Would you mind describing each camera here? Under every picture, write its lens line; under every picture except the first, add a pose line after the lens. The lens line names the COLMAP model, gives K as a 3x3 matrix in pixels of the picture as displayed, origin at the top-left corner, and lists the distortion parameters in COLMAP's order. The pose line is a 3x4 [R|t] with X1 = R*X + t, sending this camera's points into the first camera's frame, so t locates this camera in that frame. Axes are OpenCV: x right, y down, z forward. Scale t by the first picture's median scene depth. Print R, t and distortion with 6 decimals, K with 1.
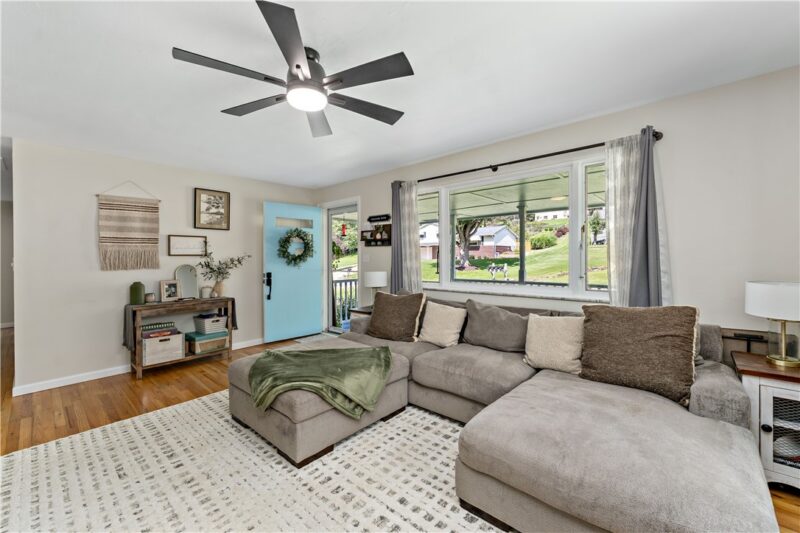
lens RADIAL K [[323.2, 0, 400.4], [0, 323.2, 260.7], [0, 0, 1]] dist [0.000909, -0.000114]
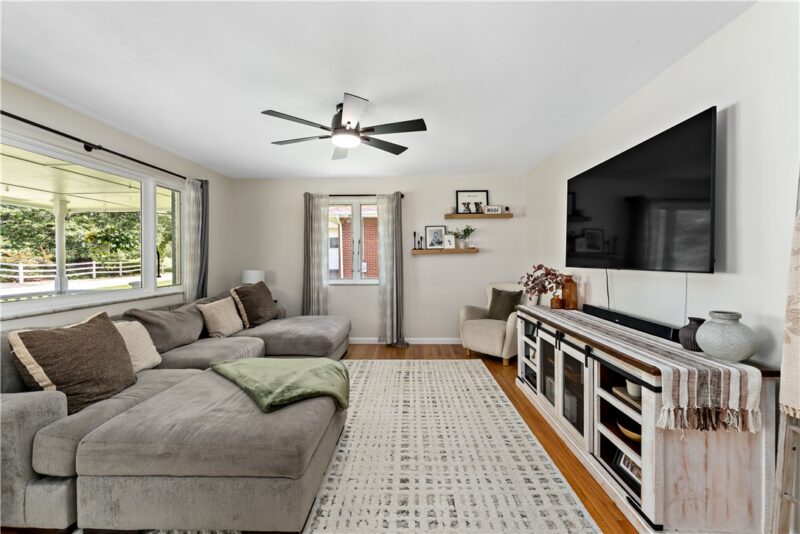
lens RADIAL K [[323.2, 0, 400.4], [0, 323.2, 261.2], [0, 0, 1]] dist [0.000909, -0.000114]
pose [[-0.632351, 0.009412, 0.774625, -1.175969], [0.024237, 0.999677, 0.007639, 0.008294], [-0.774302, 0.023605, -0.632375, 1.328356]]
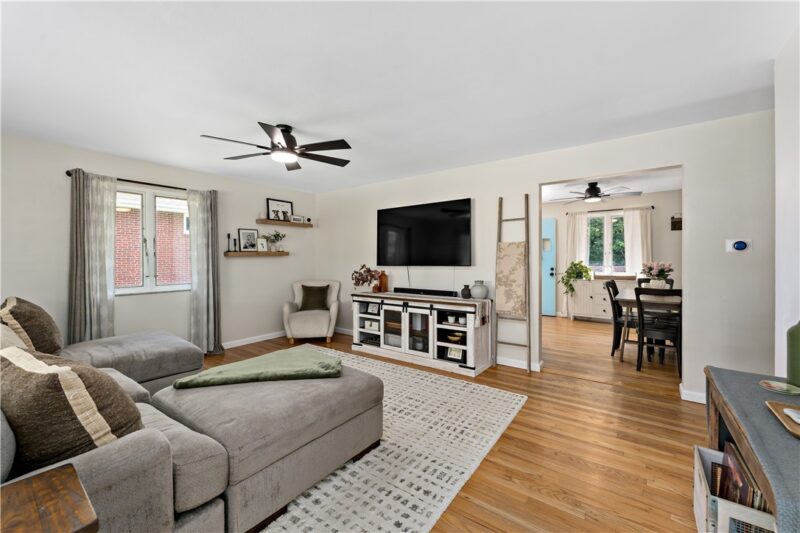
lens RADIAL K [[323.2, 0, 400.4], [0, 323.2, 260.7], [0, 0, 1]] dist [0.000909, -0.000114]
pose [[-0.997197, 0.018172, -0.072586, -0.577436], [0.016622, 0.999622, 0.021896, -0.016580], [0.072956, 0.020628, -0.997122, 2.031615]]
